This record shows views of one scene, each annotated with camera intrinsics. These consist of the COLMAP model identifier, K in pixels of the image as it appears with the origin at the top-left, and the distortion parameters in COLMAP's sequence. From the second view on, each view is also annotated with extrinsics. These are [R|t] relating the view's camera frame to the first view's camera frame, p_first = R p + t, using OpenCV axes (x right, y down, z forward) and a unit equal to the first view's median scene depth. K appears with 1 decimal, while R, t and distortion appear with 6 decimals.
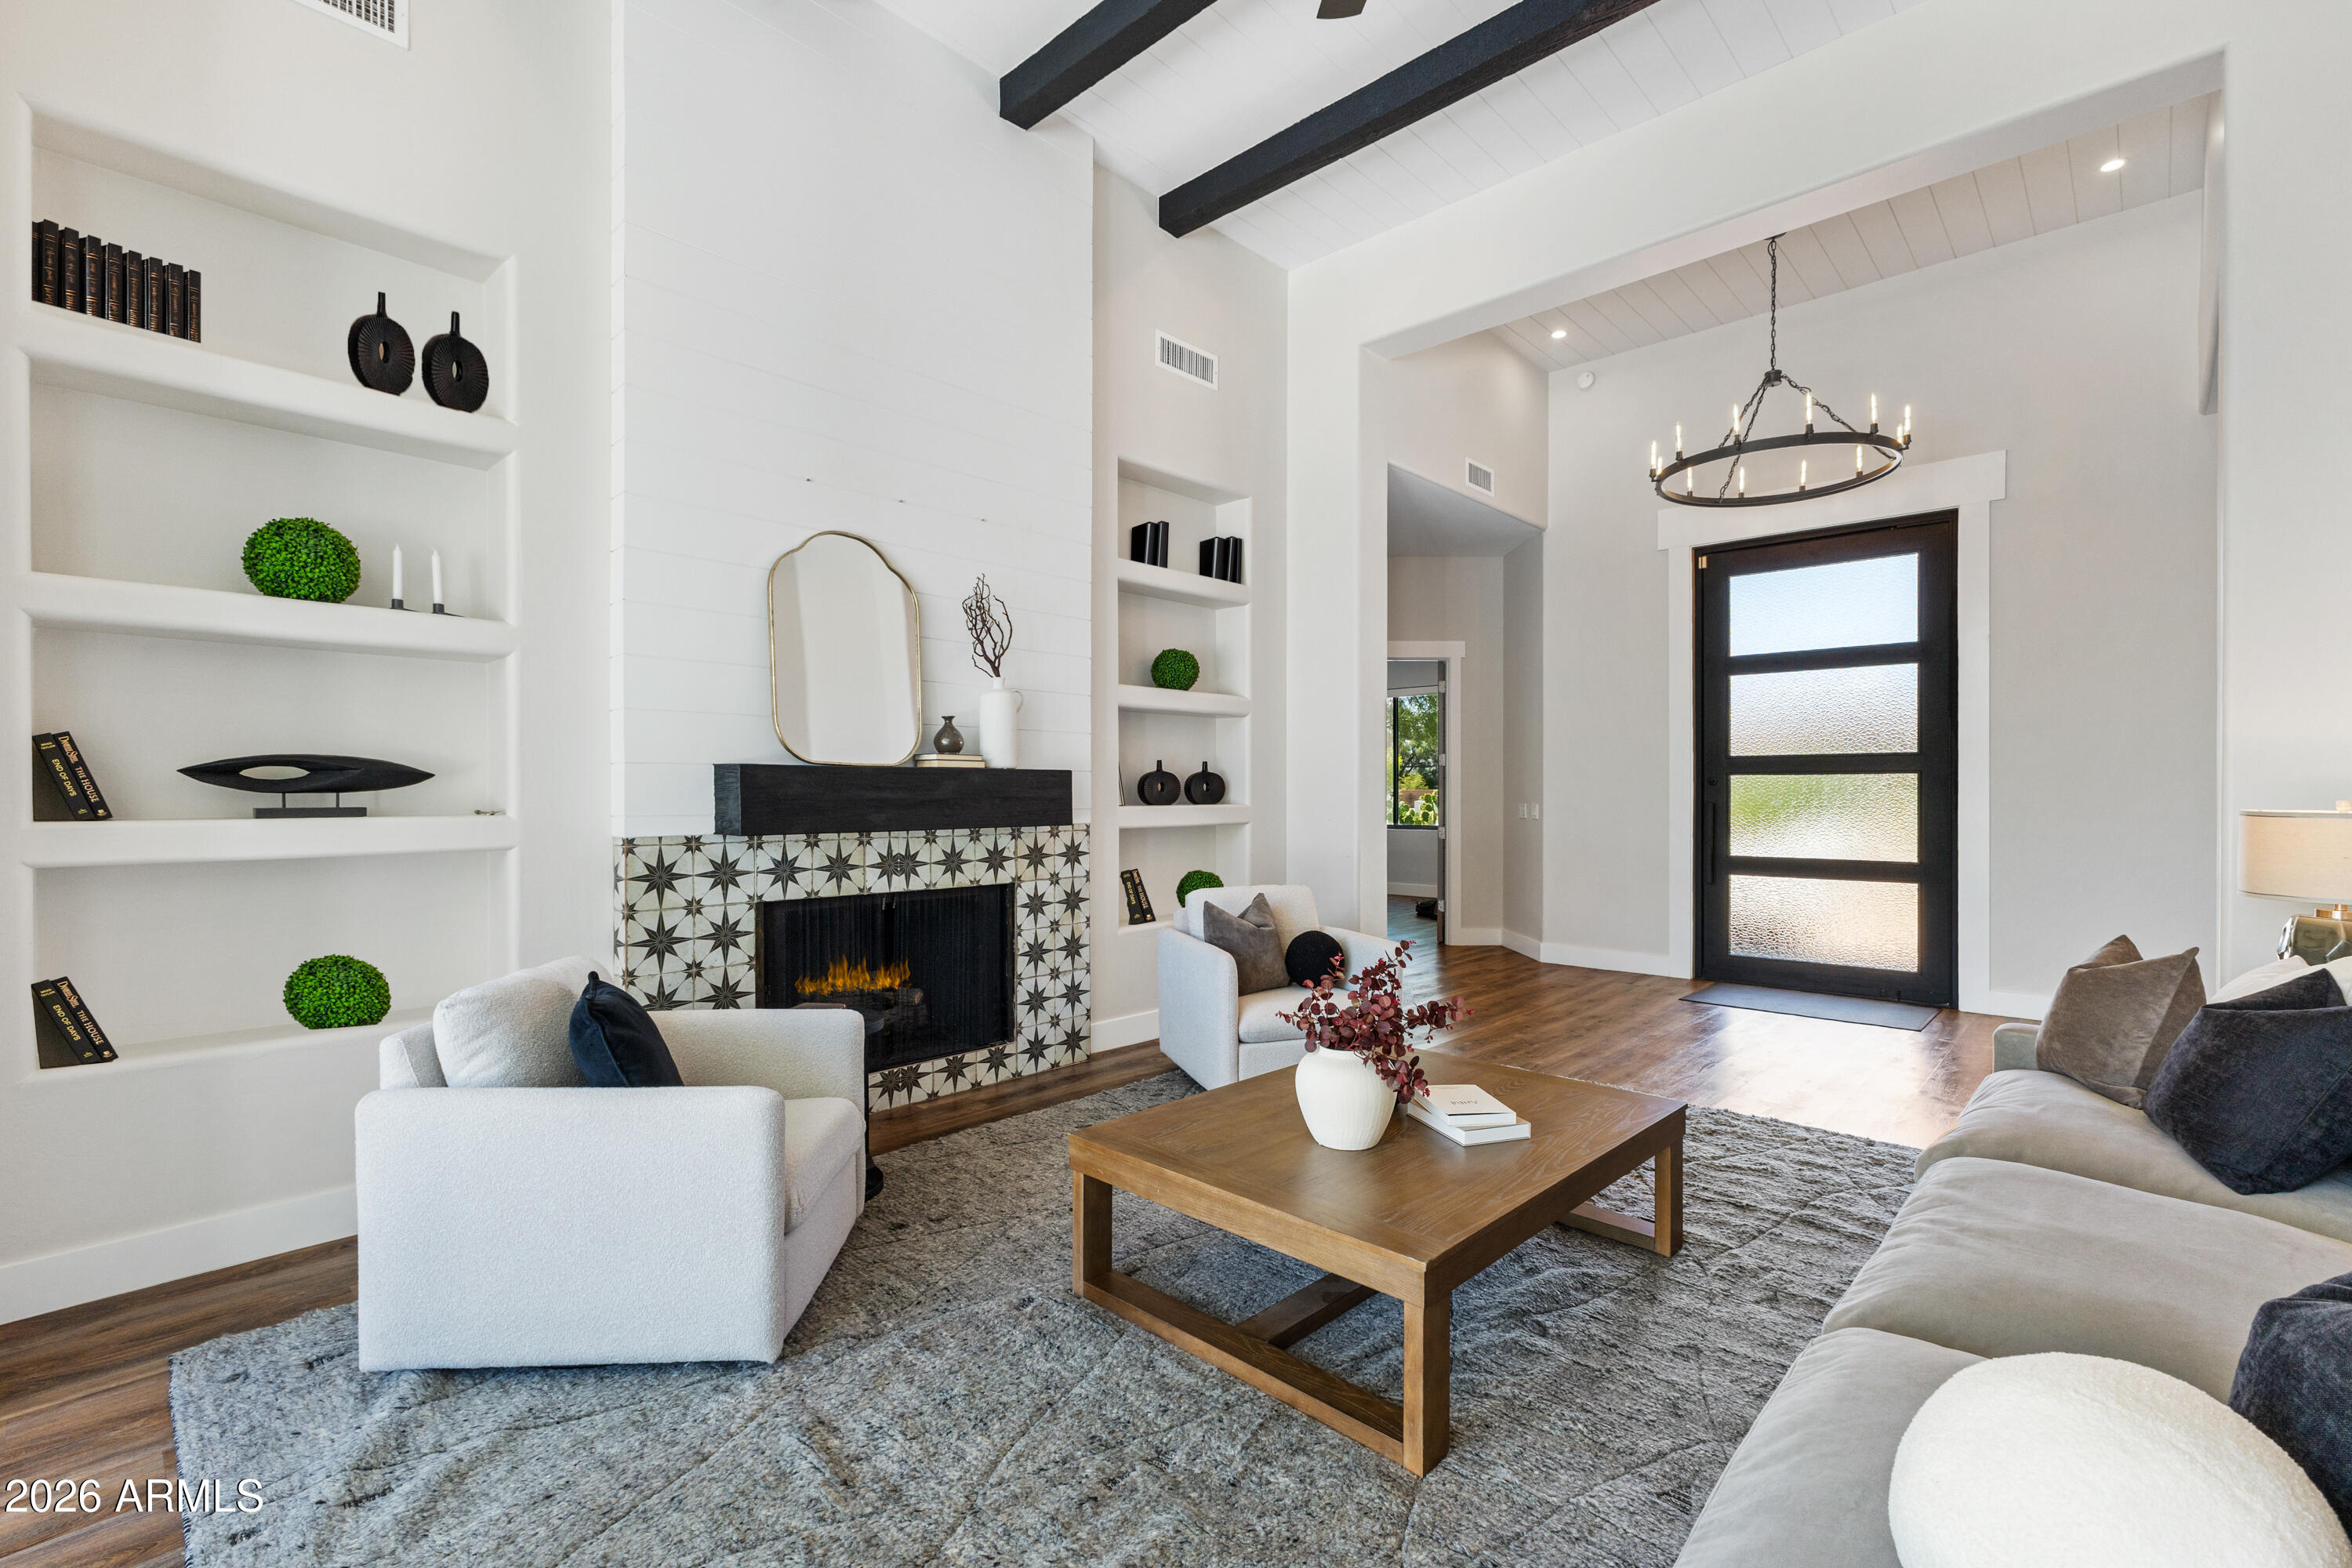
lens RADIAL K [[1023.2, 0, 1172.5], [0, 1023.2, 795.8], [0, 0, 1]] dist [-0.002366, 0.003413]
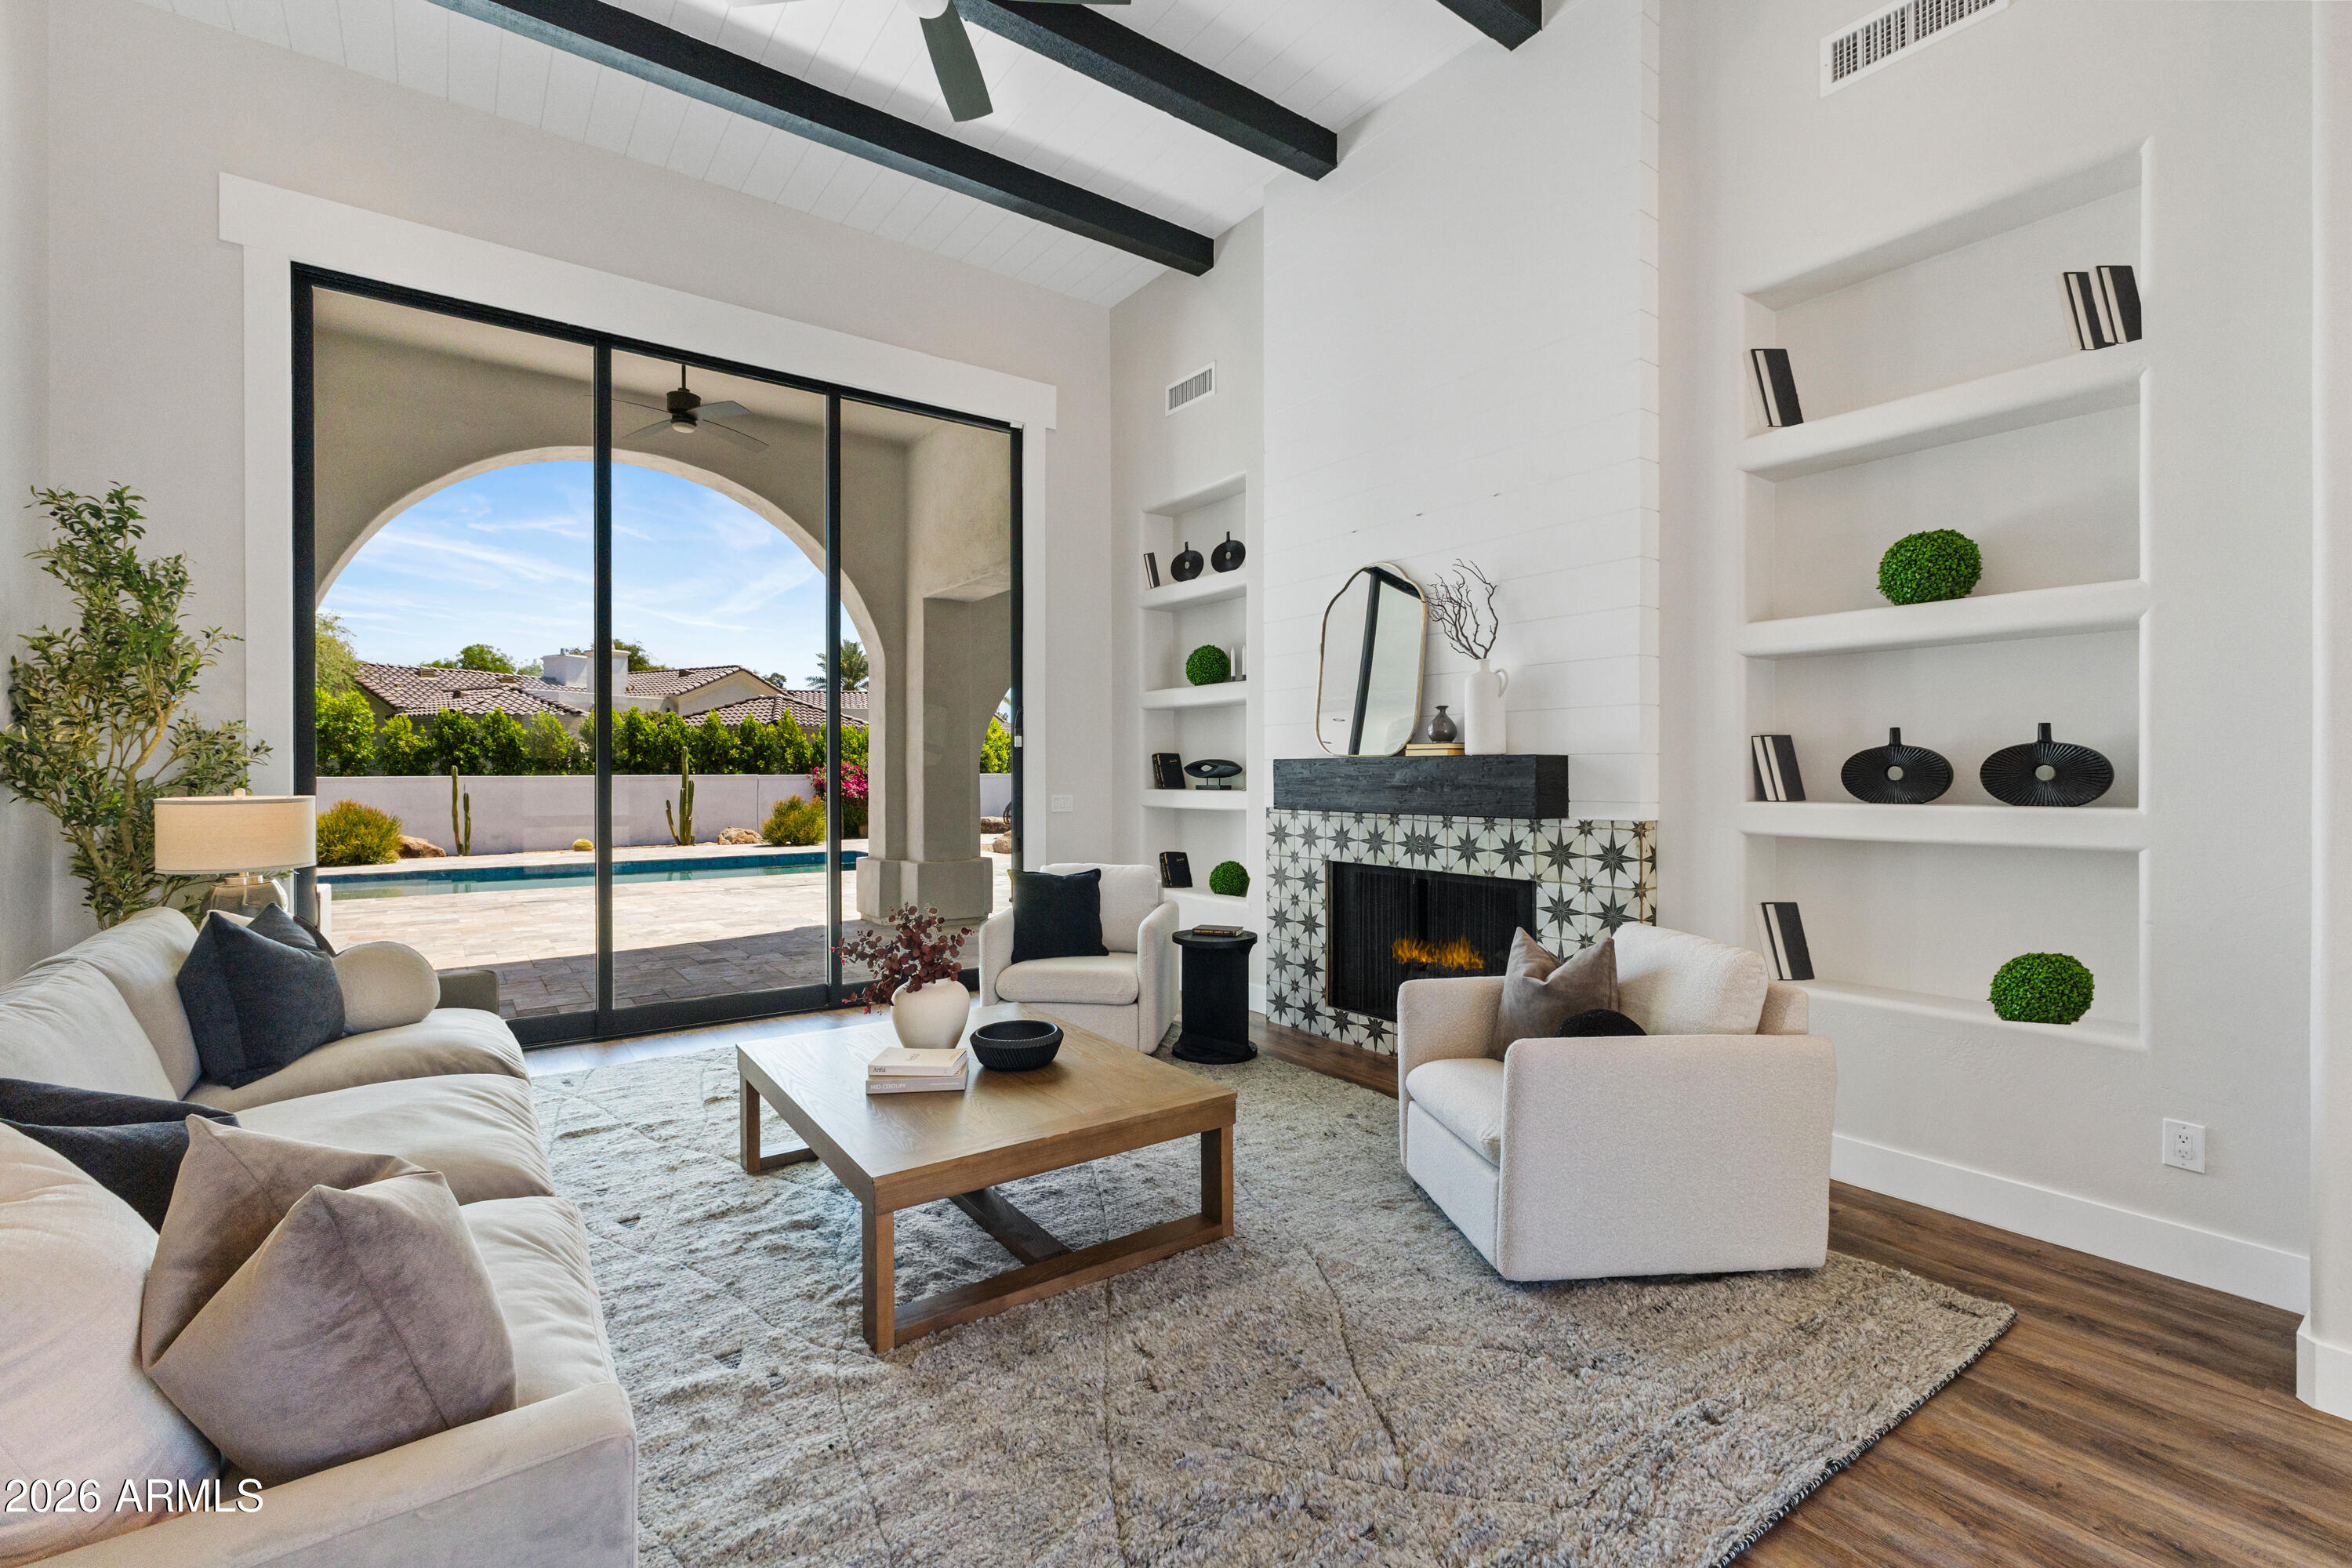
lens RADIAL K [[1023.2, 0, 1178.7], [0, 1023.2, 775.8], [0, 0, 1]] dist [-0.002366, 0.003413]
pose [[-0.185302, -0.000489, -0.982681, 0.814886], [-0.005877, 0.999983, 0.000611, -0.006442], [0.982664, 0.005889, -0.185302, 0.890302]]
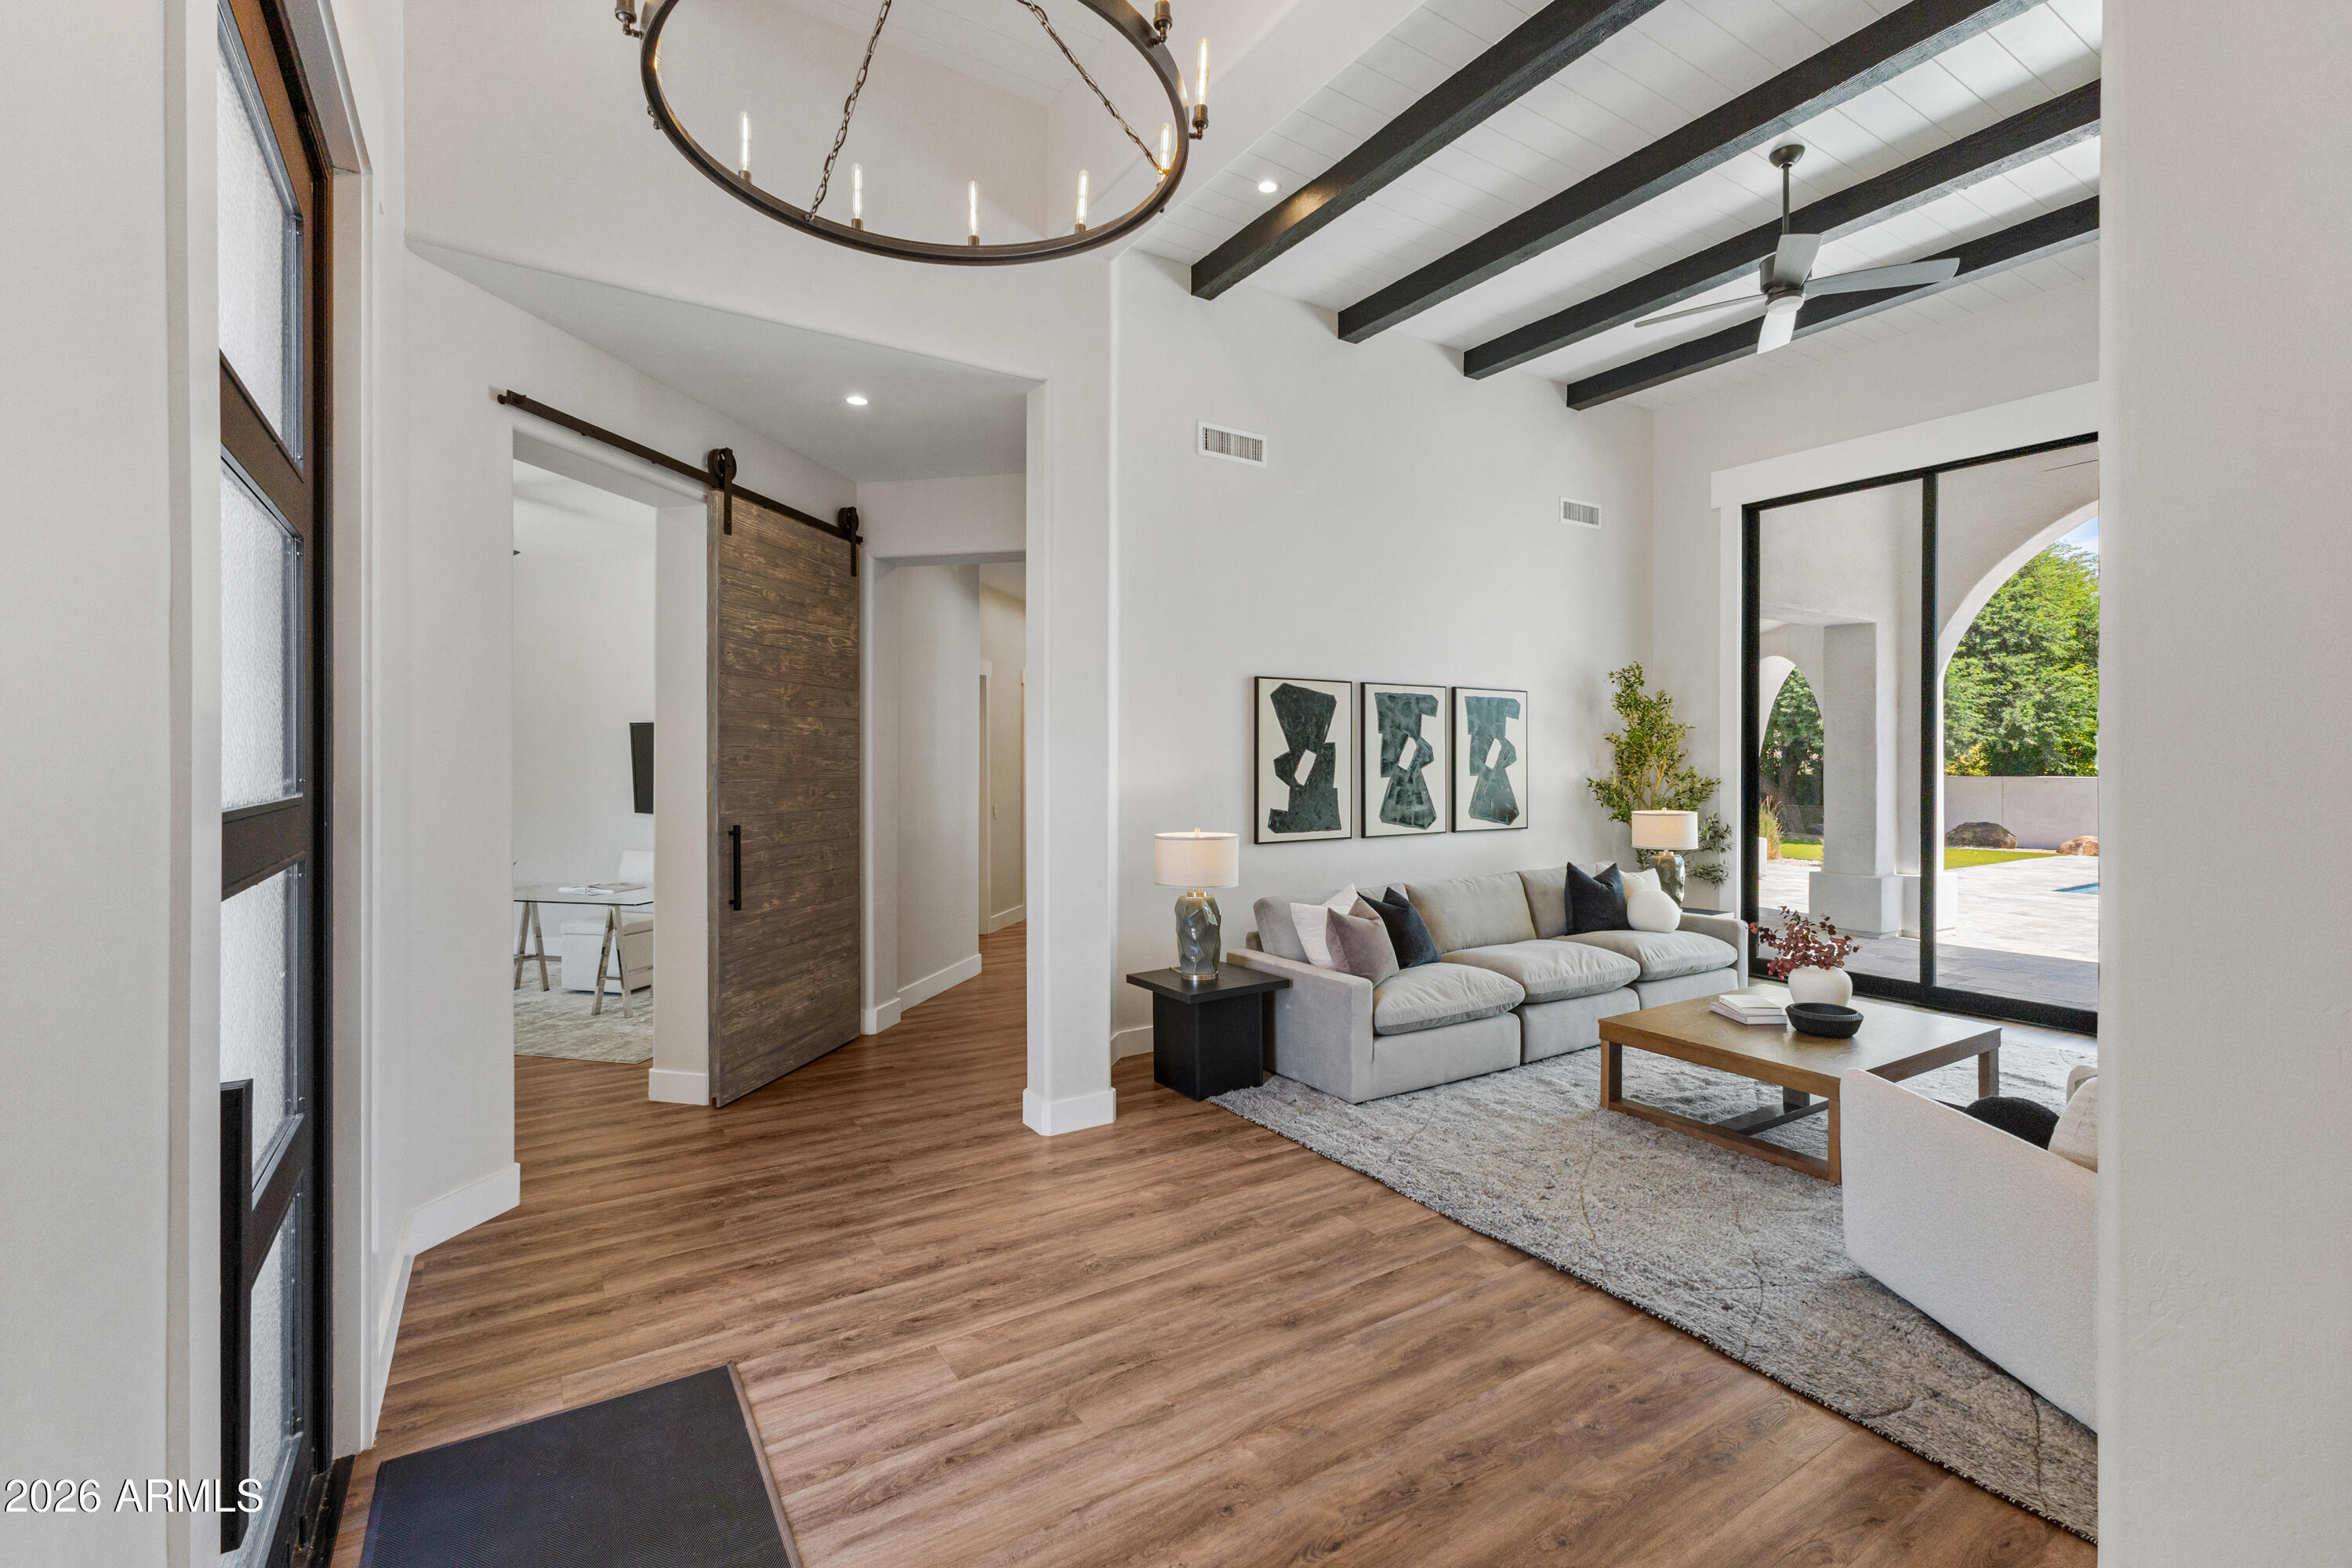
lens RADIAL K [[1023.2, 0, 1188.4], [0, 1023.2, 766.7], [0, 0, 1]] dist [-0.002366, 0.003413]
pose [[-0.971953, -0.005132, 0.235120, 0.499784], [-0.002130, 0.999913, 0.013019, -0.076927], [-0.235167, 0.012153, -0.971879, 1.772291]]
